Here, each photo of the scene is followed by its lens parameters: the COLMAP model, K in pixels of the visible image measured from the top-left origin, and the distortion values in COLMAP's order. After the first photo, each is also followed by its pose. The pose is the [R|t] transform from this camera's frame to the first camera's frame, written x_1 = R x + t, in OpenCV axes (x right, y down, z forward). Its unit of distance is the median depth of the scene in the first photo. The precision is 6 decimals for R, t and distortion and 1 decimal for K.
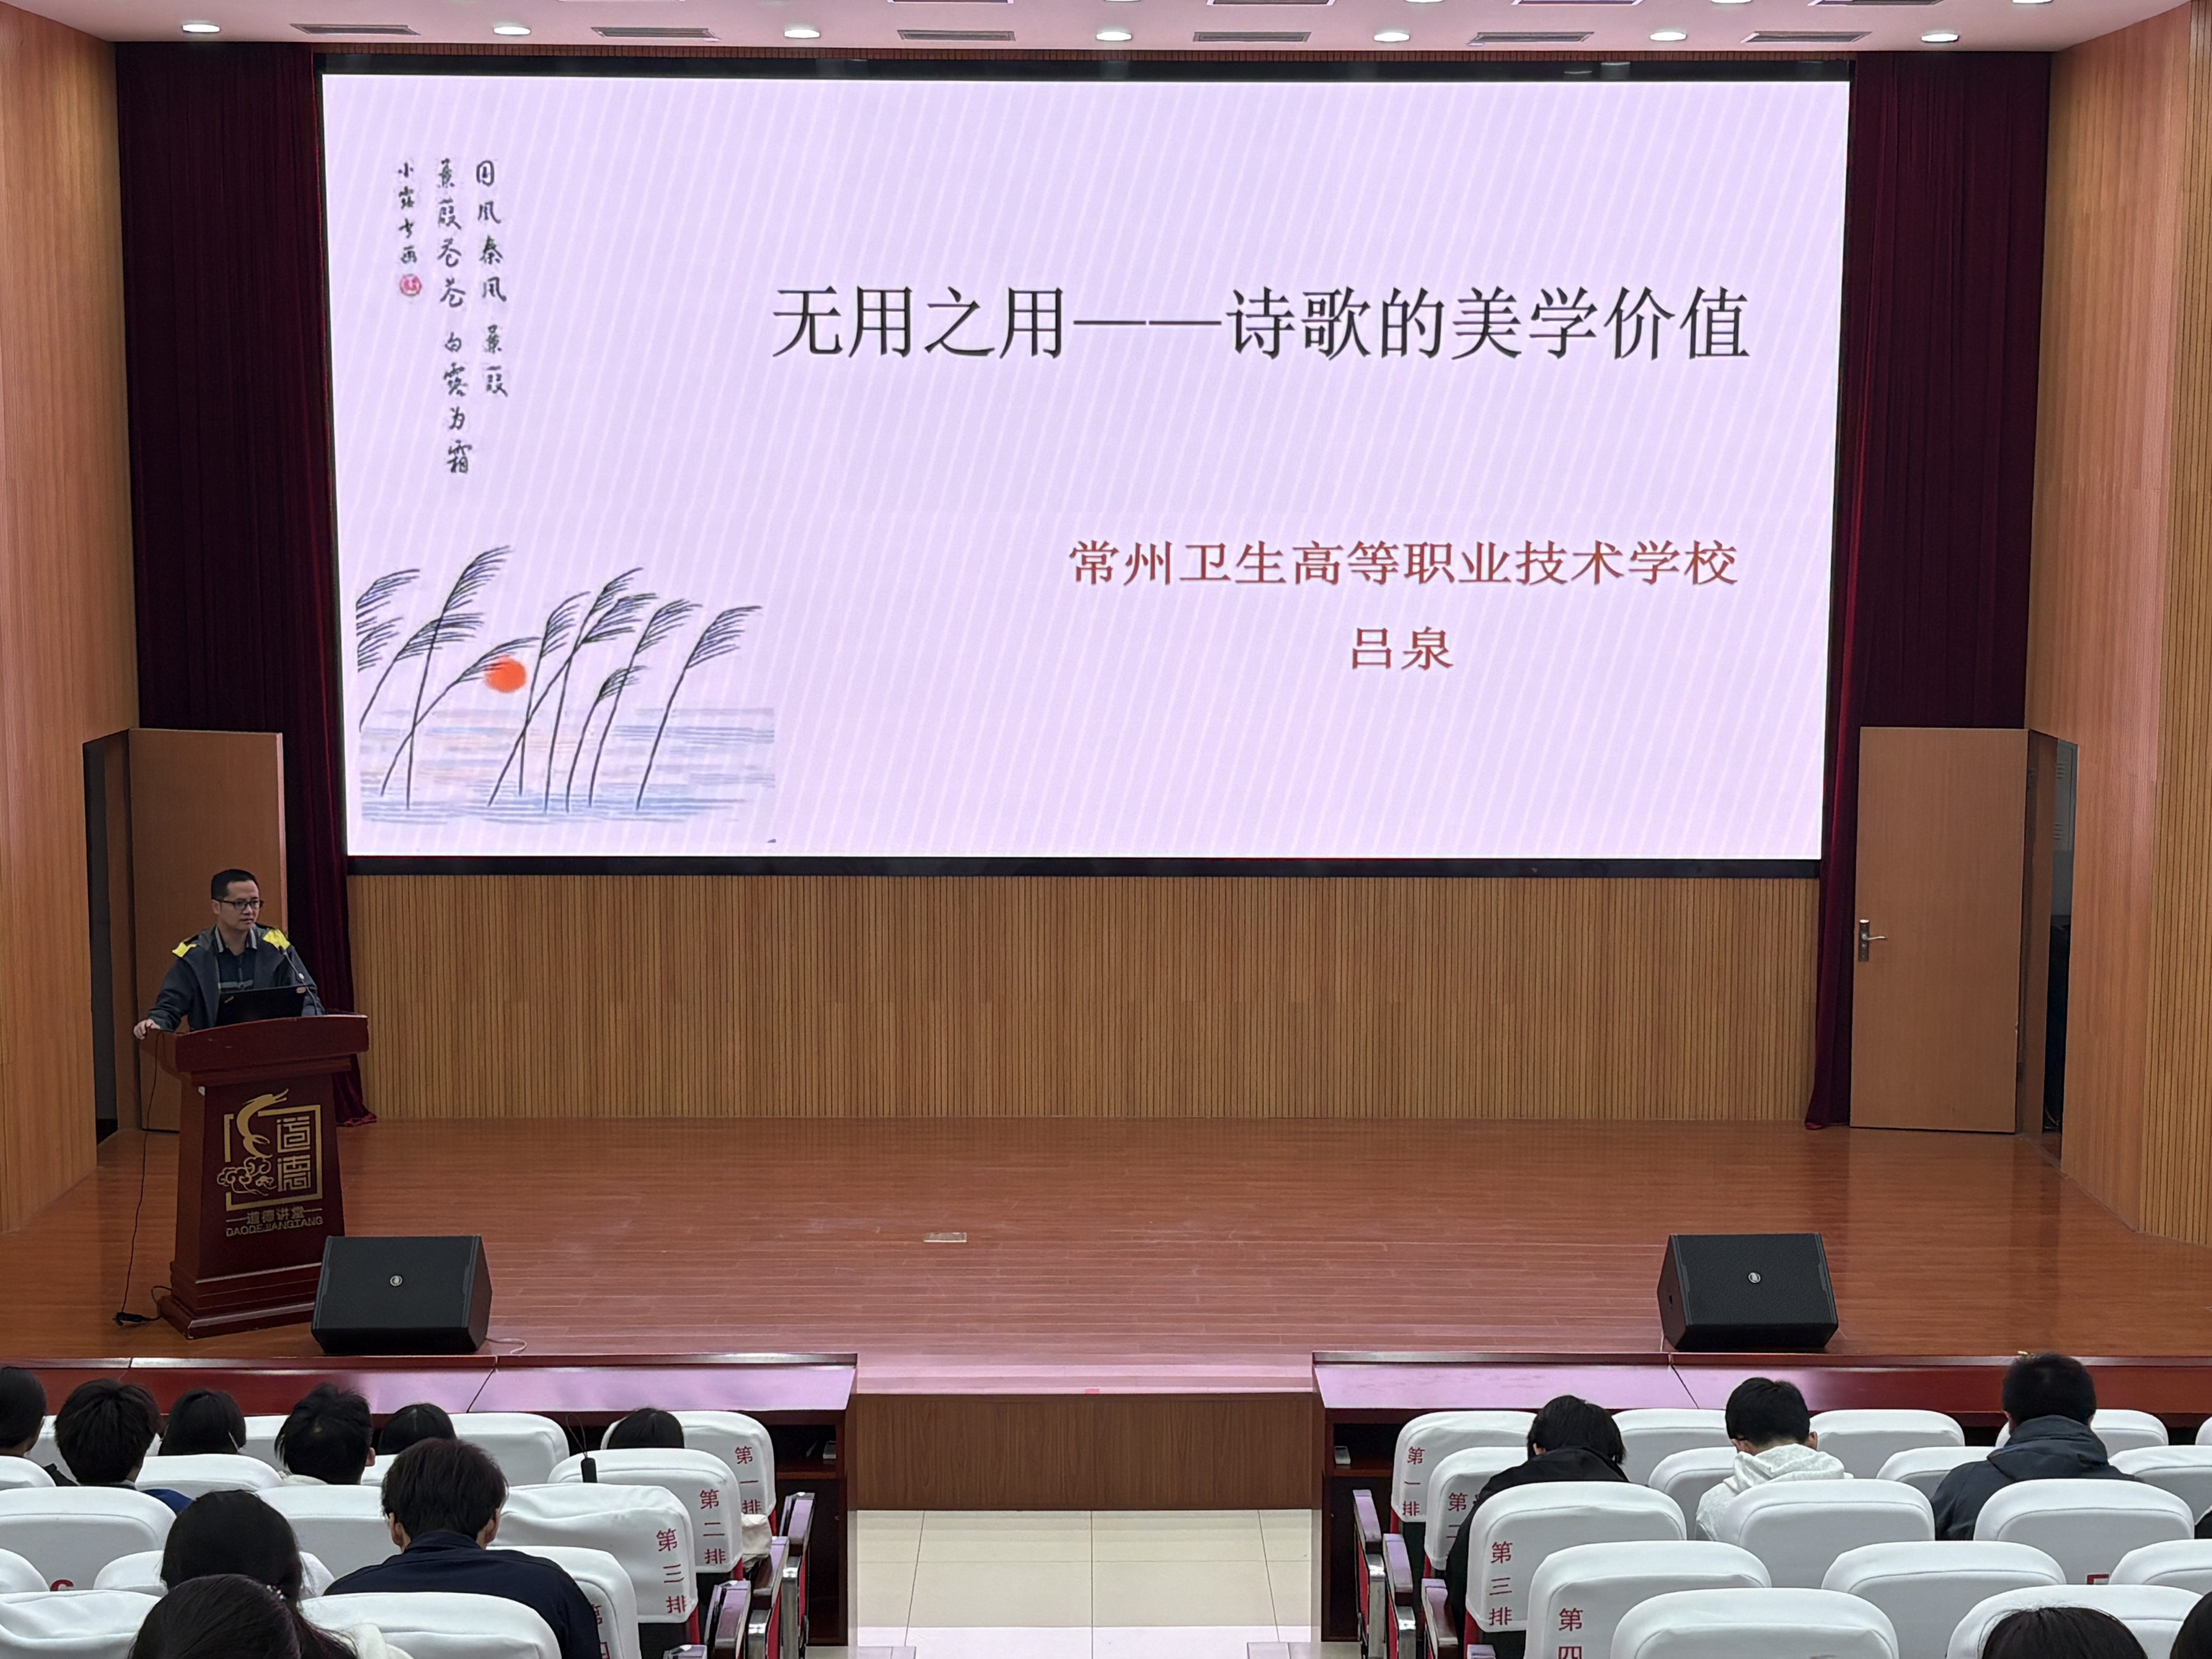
lens RADIAL K [[3291.3, 0, 1105.3], [0, 3291.3, 830.1], [0, 0, 1]] dist [-0.015840, 0.000000]
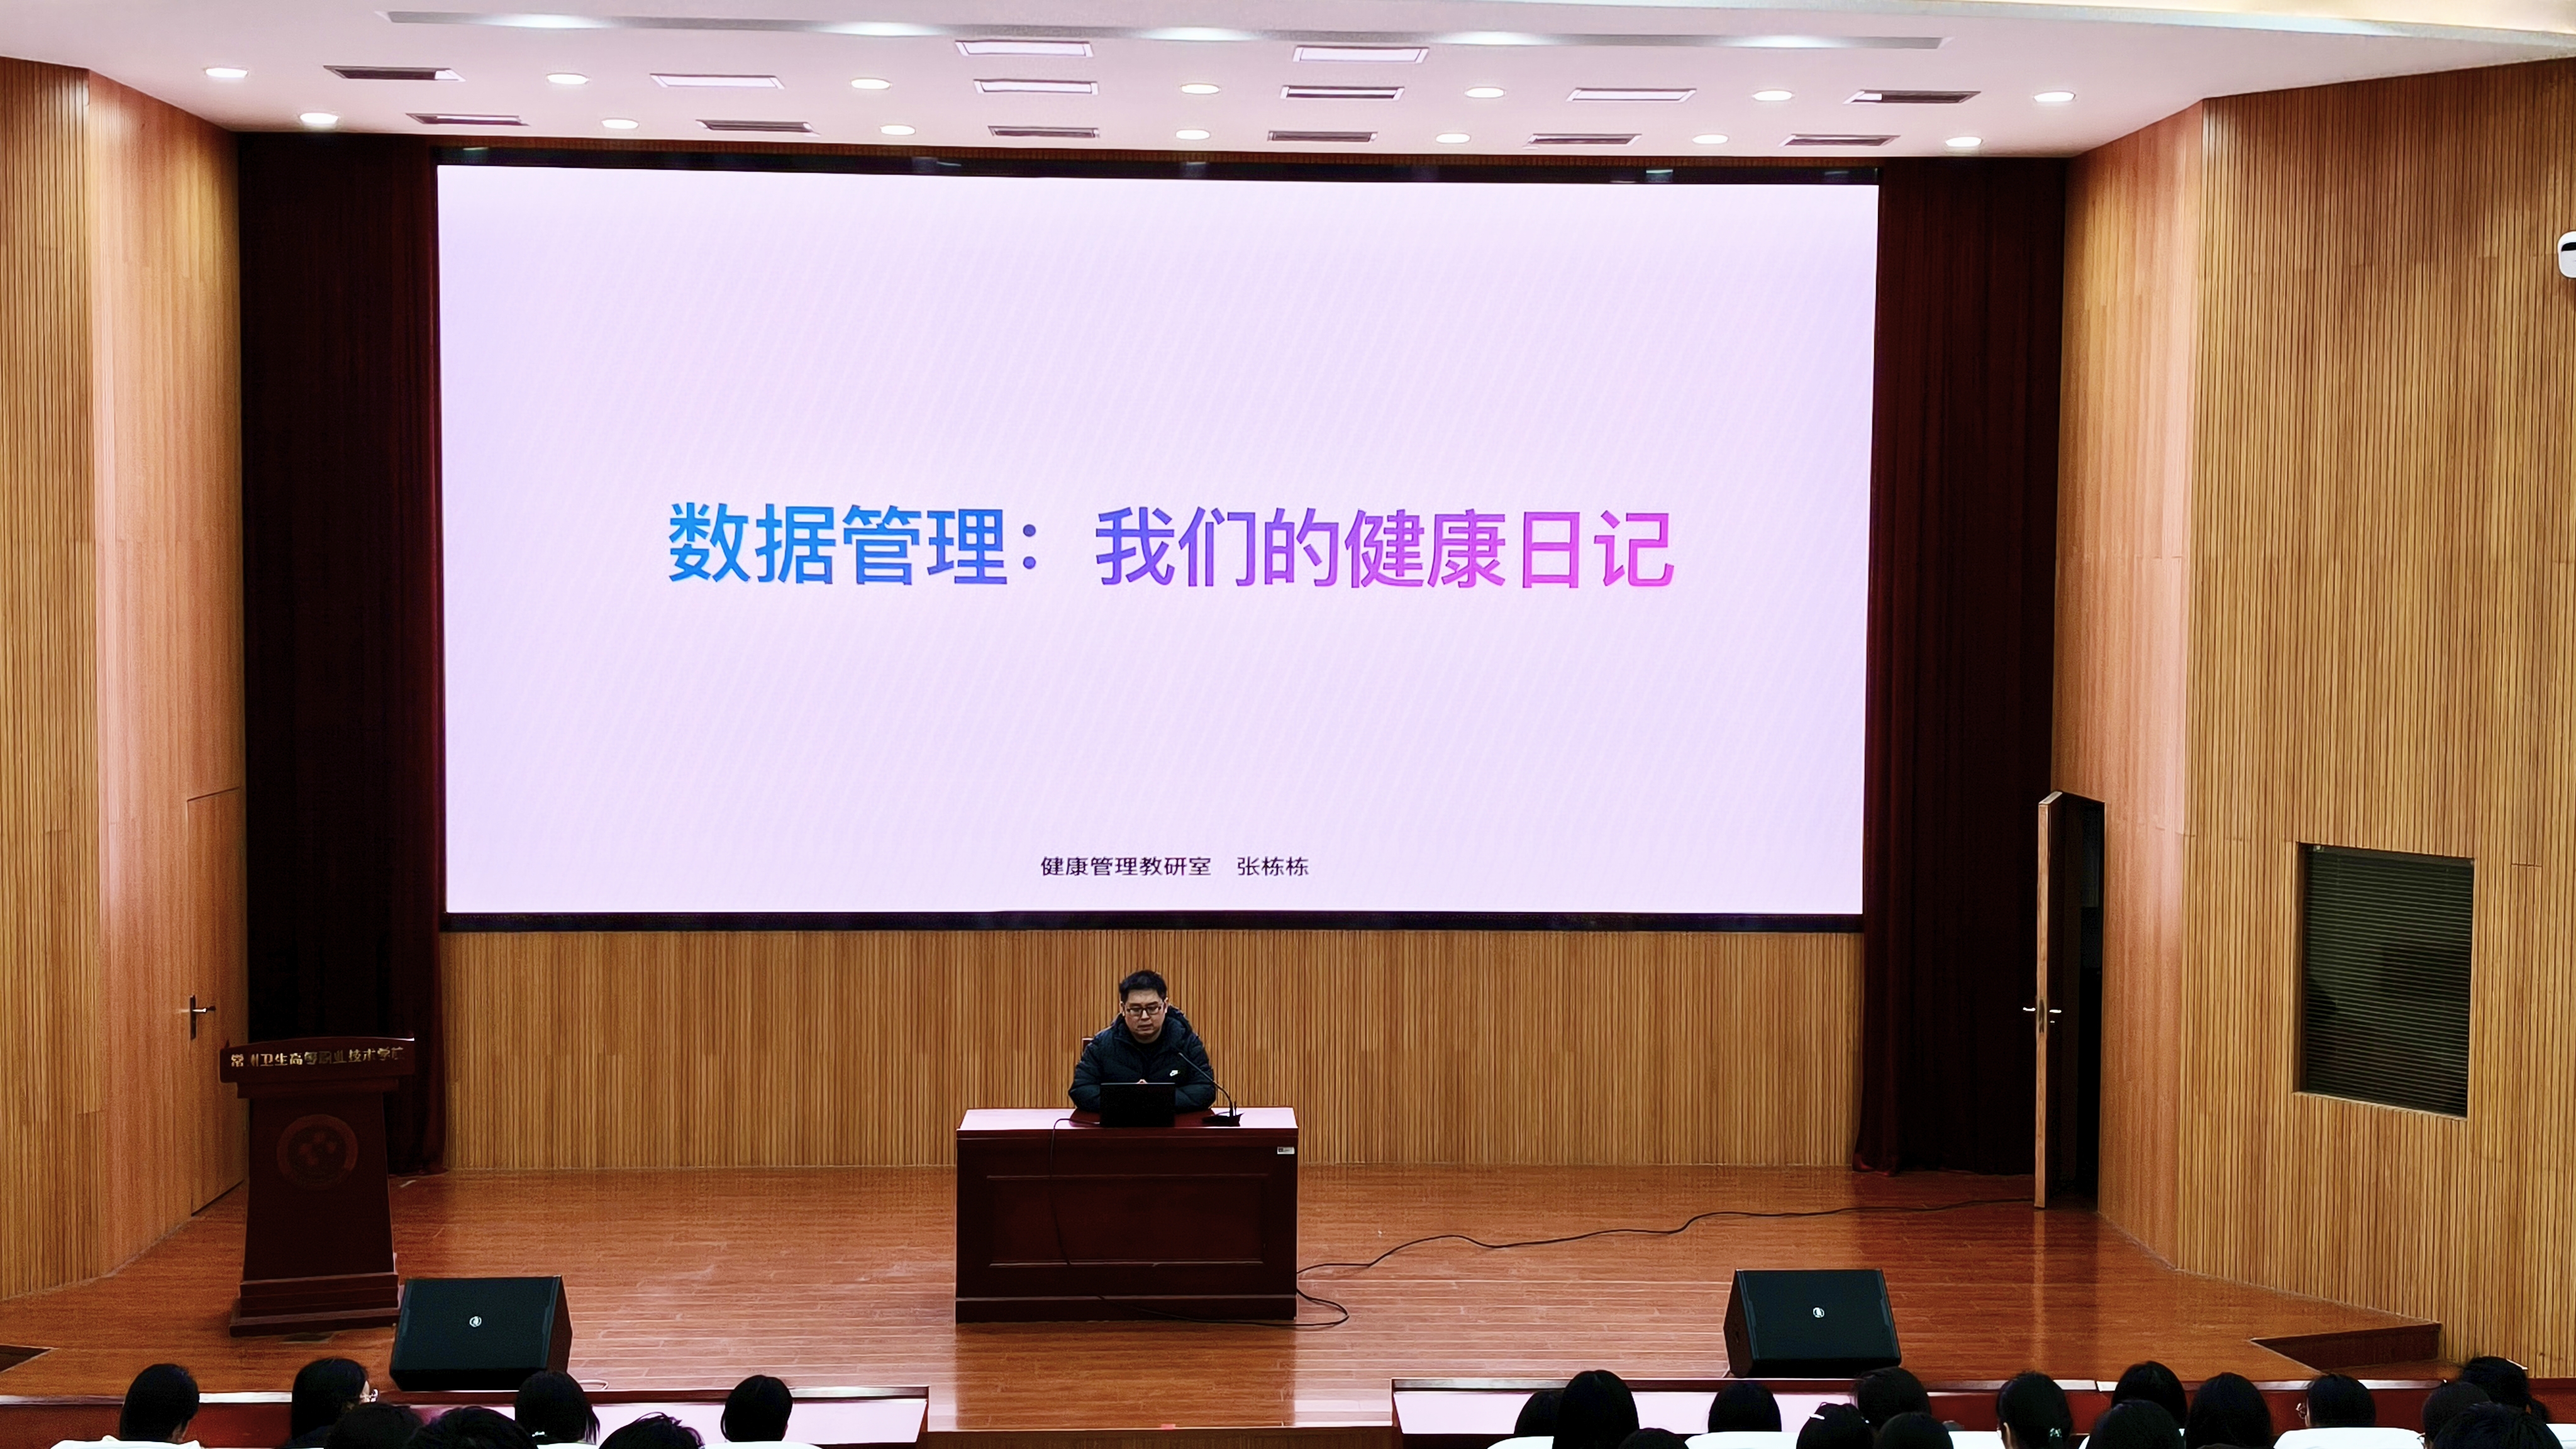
lens RADIAL K [[2833.3, 0, 1290.5], [0, 2833.3, 722.9], [0, 0, 1]] dist [0.020291, 0.000000]
pose [[0.999286, 0.001544, 0.037757, 0.000130], [0.001686, 0.996348, -0.085364, 0.025803], [-0.037751, 0.085366, 0.995634, 0.100829]]
